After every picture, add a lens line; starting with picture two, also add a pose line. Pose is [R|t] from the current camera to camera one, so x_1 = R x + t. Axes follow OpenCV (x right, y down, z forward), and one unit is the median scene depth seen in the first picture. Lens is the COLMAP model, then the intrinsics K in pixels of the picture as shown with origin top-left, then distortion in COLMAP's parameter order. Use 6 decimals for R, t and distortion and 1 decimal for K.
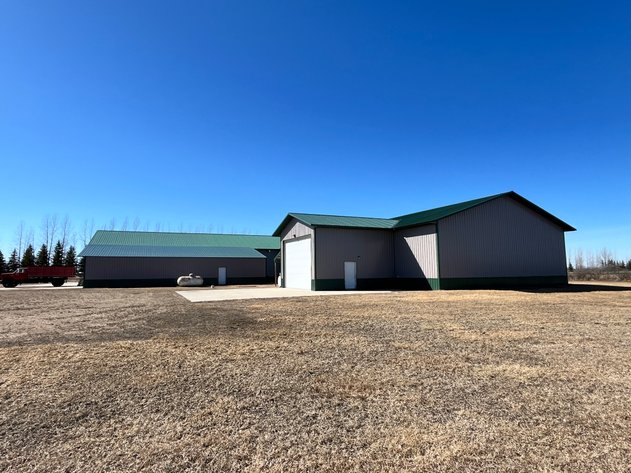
lens RADIAL K [[358.7, 0, 312.3], [0, 358.7, 237.9], [0, 0, 1]] dist [0.002442, 0.000045]
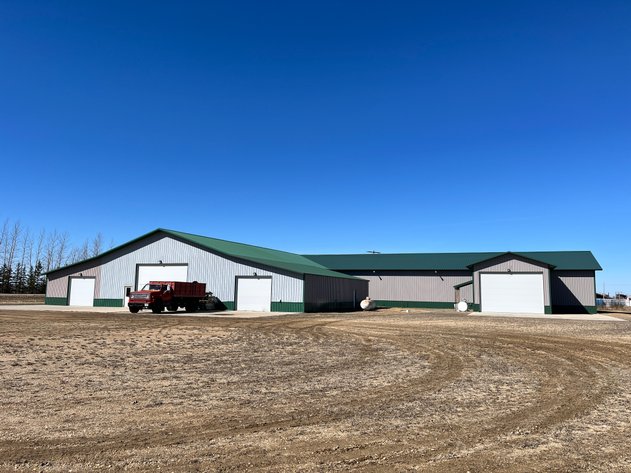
lens RADIAL K [[468.0, 0, 316.7], [0, 468.0, 233.1], [0, 0, 1]] dist [0.044661, -0.005361]
pose [[0.729338, 0.109653, 0.675308, -1.658695], [-0.088523, 0.993900, -0.065779, 0.034330], [-0.678402, -0.011806, 0.734596, 0.253373]]
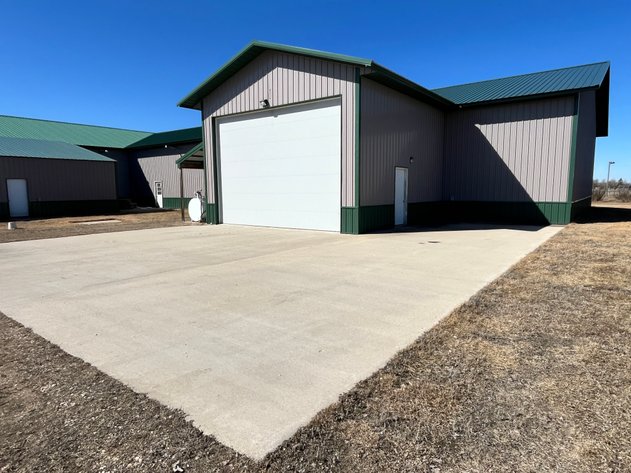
lens RADIAL K [[388.0, 0, 313.8], [0, 388.0, 236.3], [0, 0, 1]] dist [0.004624, 0.001816]
pose [[0.884036, -0.050580, 0.464675, -0.218521], [-0.047197, 0.979388, 0.196399, 0.055736], [-0.465031, -0.195555, 0.863426, 0.553672]]
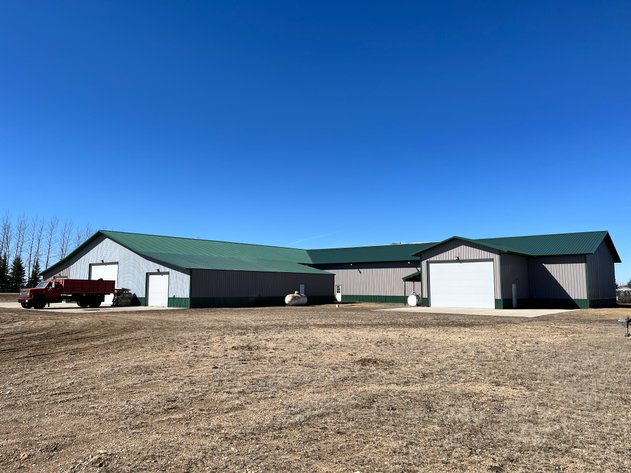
lens RADIAL K [[468.0, 0, 316.2], [0, 468.0, 239.4], [0, 0, 1]] dist [0.044661, -0.005361]
pose [[0.903602, 0.058268, 0.424391, -1.030567], [-0.053184, 0.998300, -0.023827, -0.004955], [-0.425058, -0.001041, 0.905165, -0.089827]]
